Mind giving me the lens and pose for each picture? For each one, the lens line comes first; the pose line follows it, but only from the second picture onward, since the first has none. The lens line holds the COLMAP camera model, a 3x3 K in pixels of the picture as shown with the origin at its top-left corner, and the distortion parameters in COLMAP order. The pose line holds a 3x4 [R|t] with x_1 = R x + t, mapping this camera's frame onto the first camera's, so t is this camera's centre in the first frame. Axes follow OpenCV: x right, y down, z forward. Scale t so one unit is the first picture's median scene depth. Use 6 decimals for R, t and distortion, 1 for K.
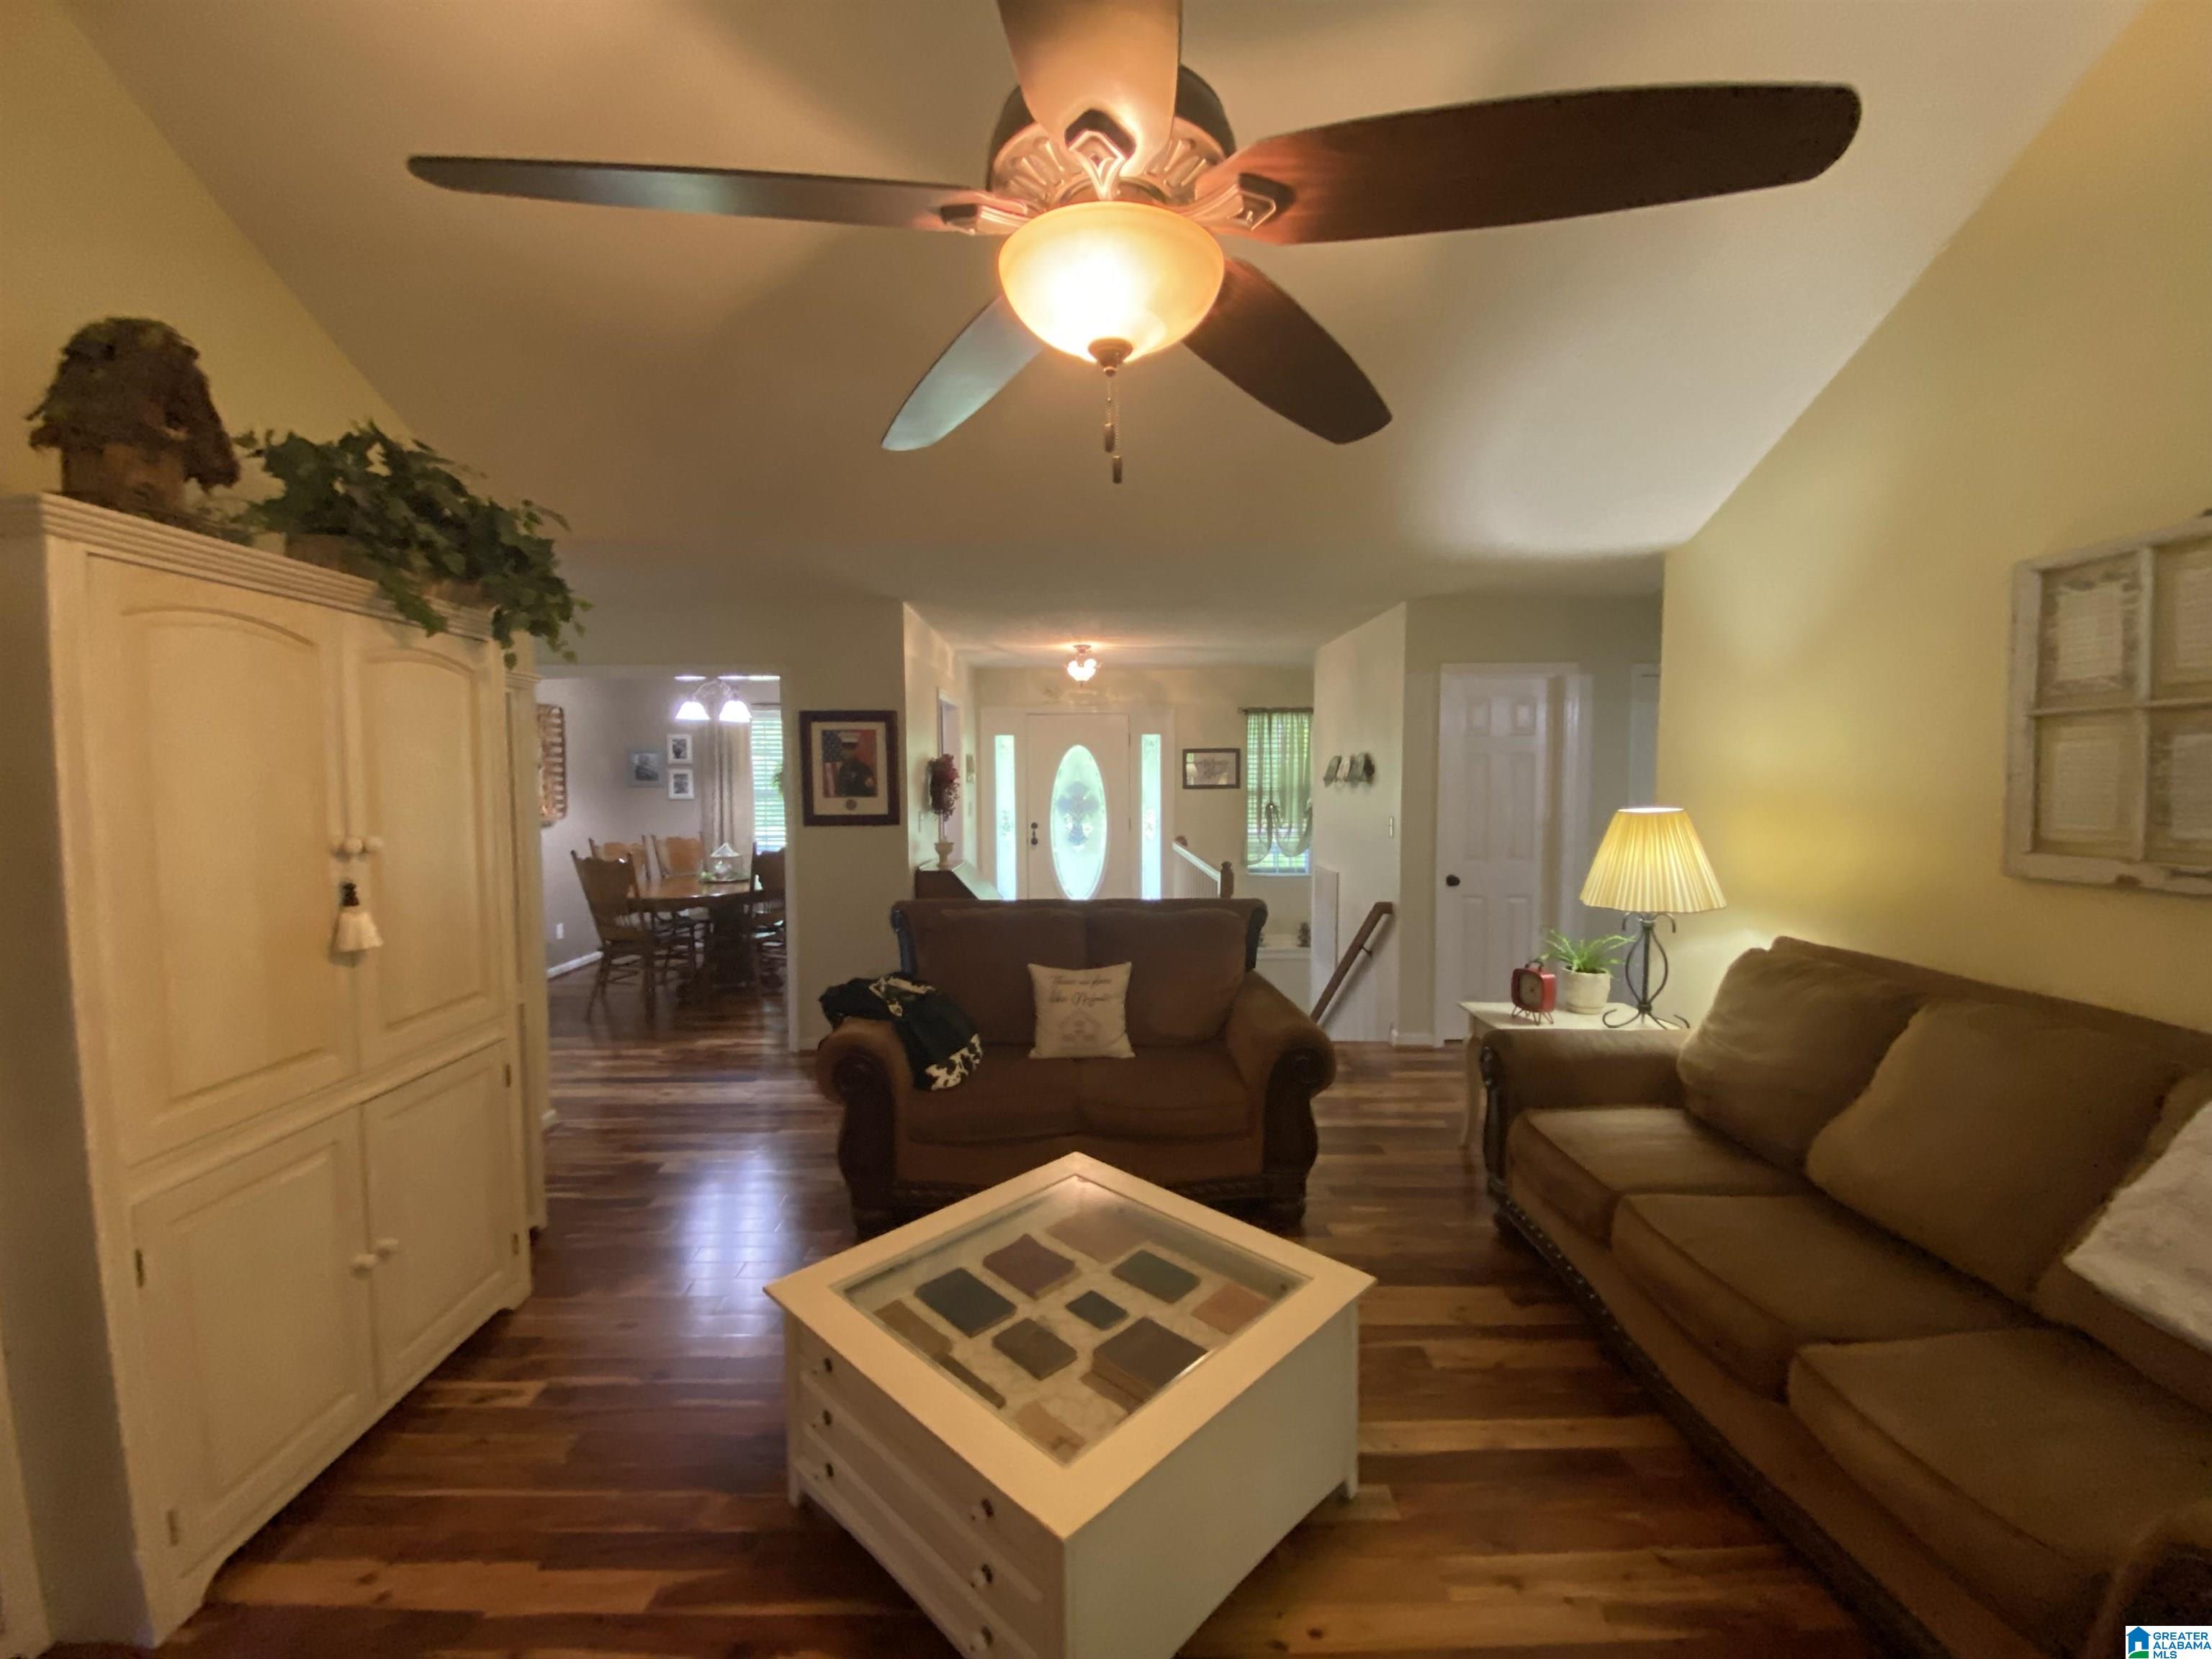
lens RADIAL K [[910.3, 0, 1089.7], [0, 910.3, 823.9], [0, 0, 1]] dist [0.004259, -0.004095]
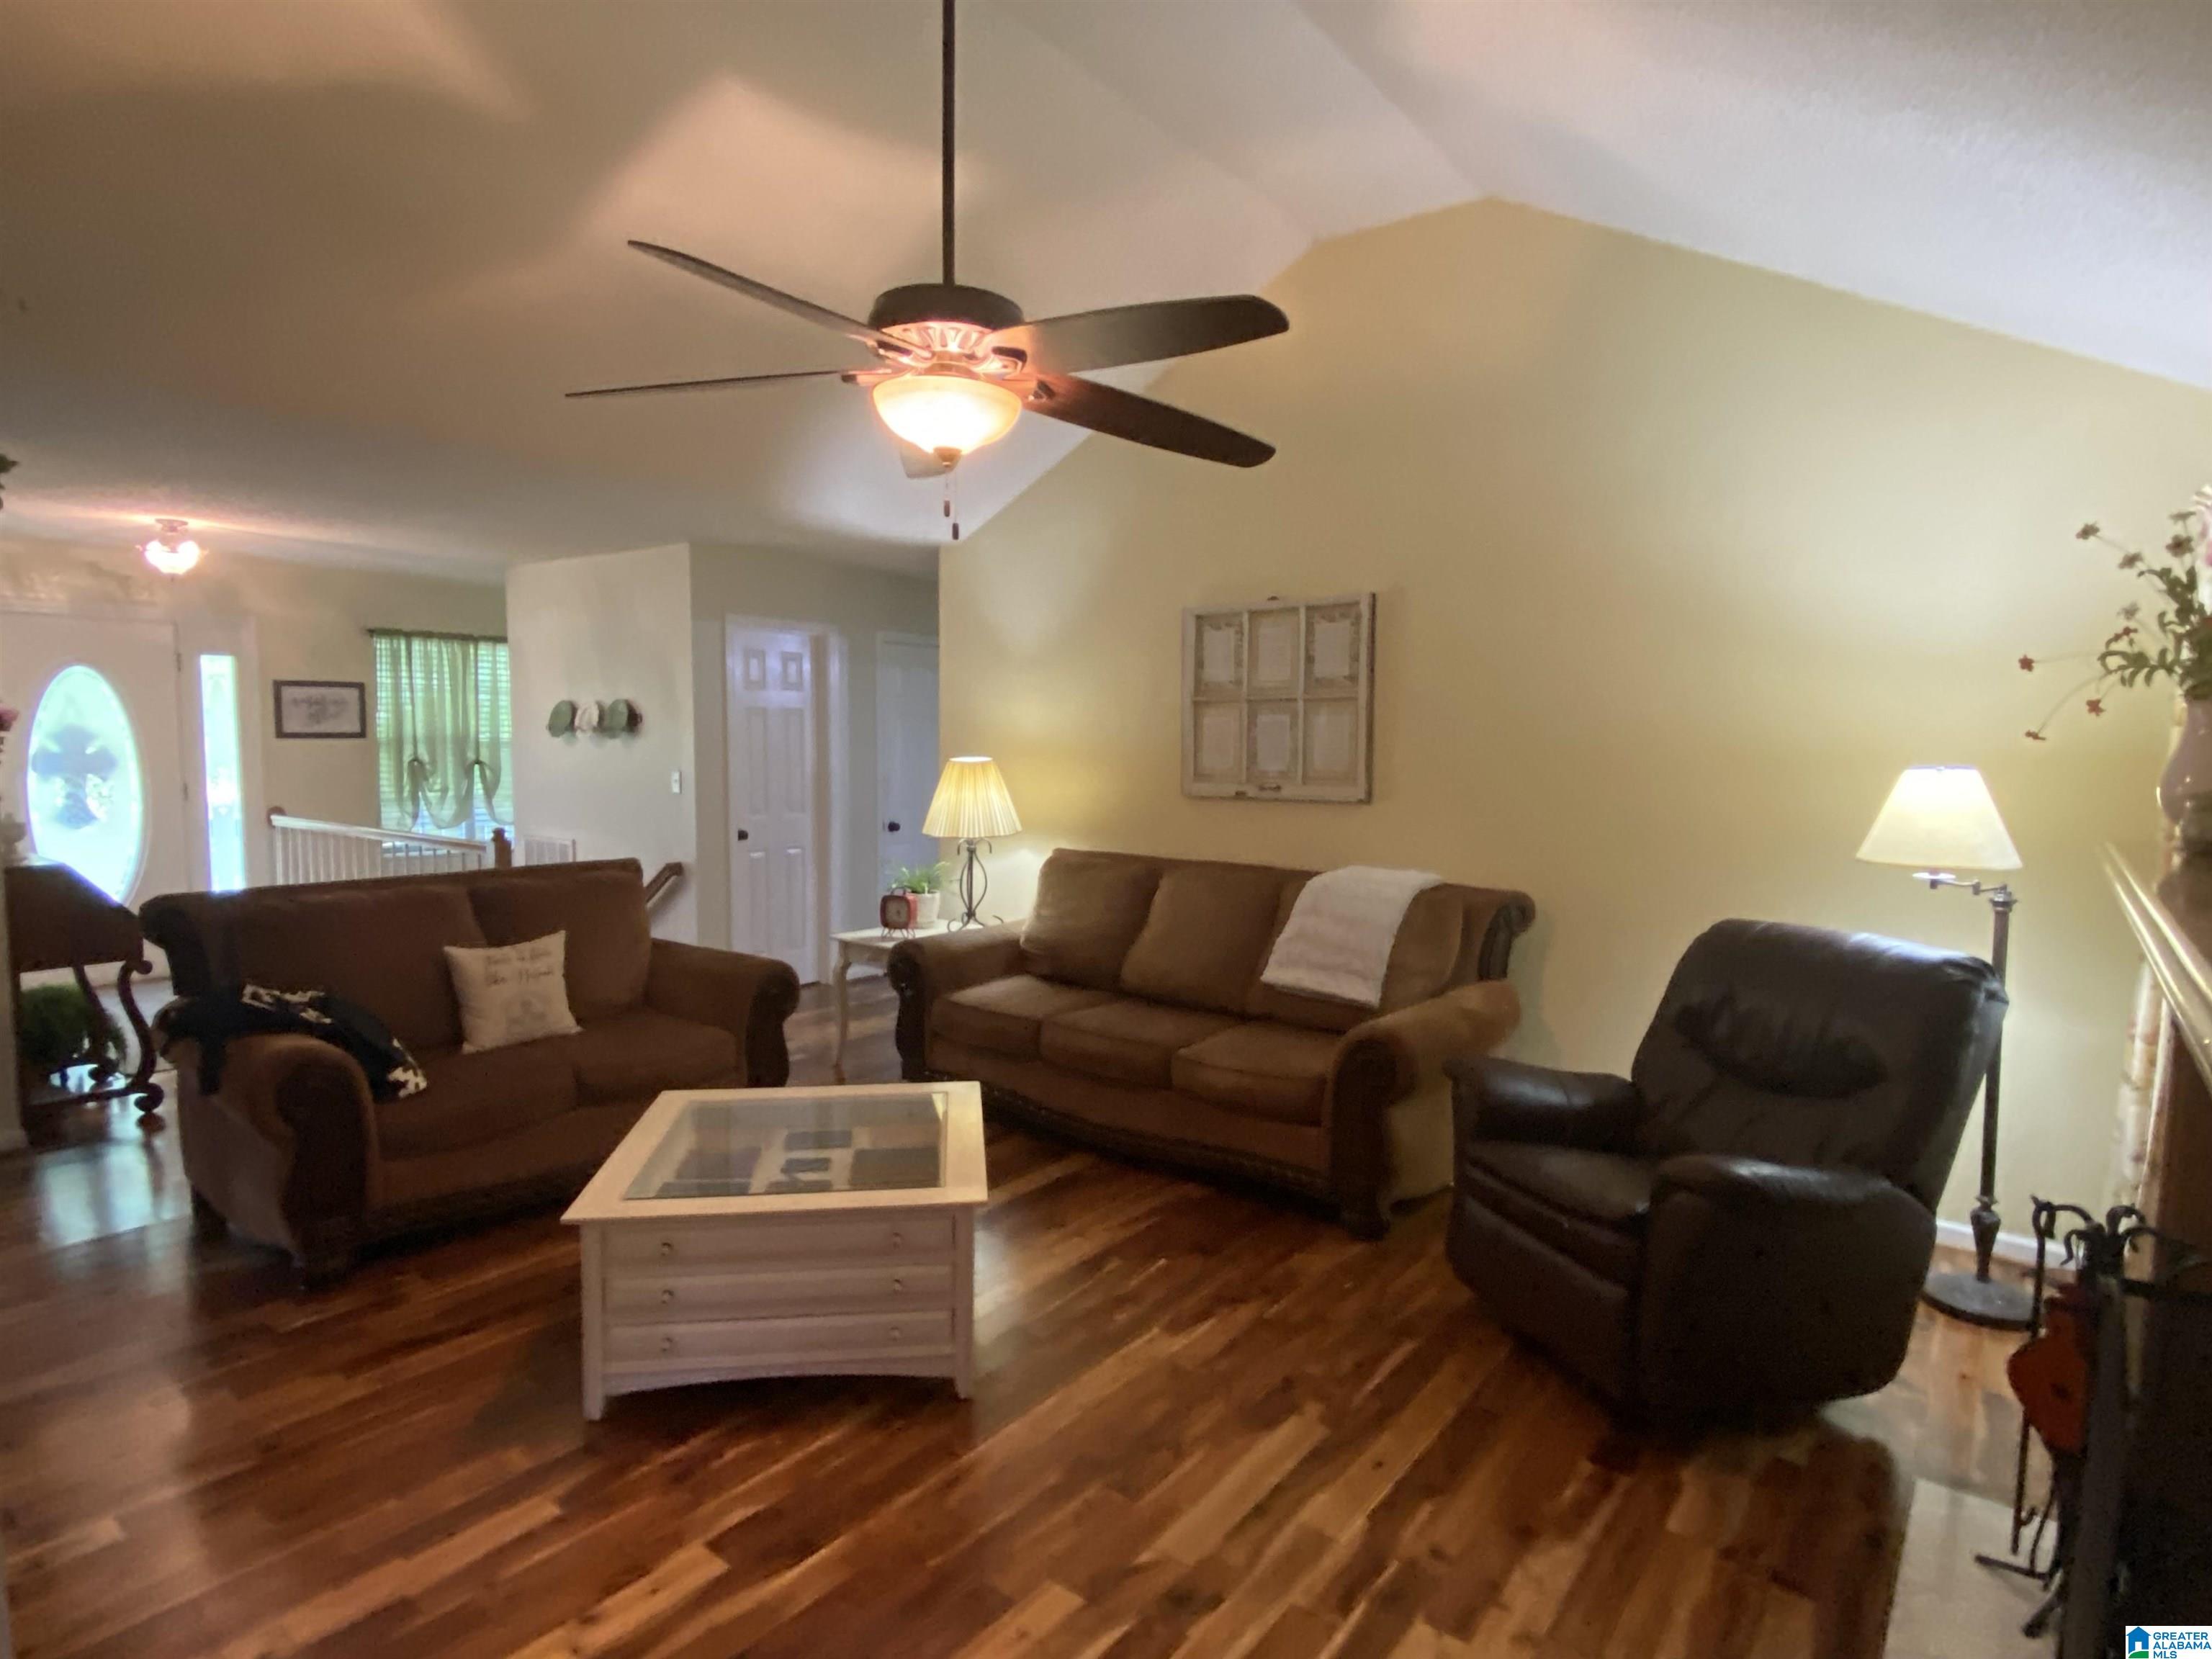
lens RADIAL K [[1181.2, 0, 1096.1], [0, 1181.2, 843.3], [0, 0, 1]] dist [0.059282, -0.000703]
pose [[0.634036, -0.064343, 0.770622, -0.541087], [0.026645, 0.997758, 0.061385, 0.004724], [-0.772845, -0.018387, 0.634329, -0.178107]]
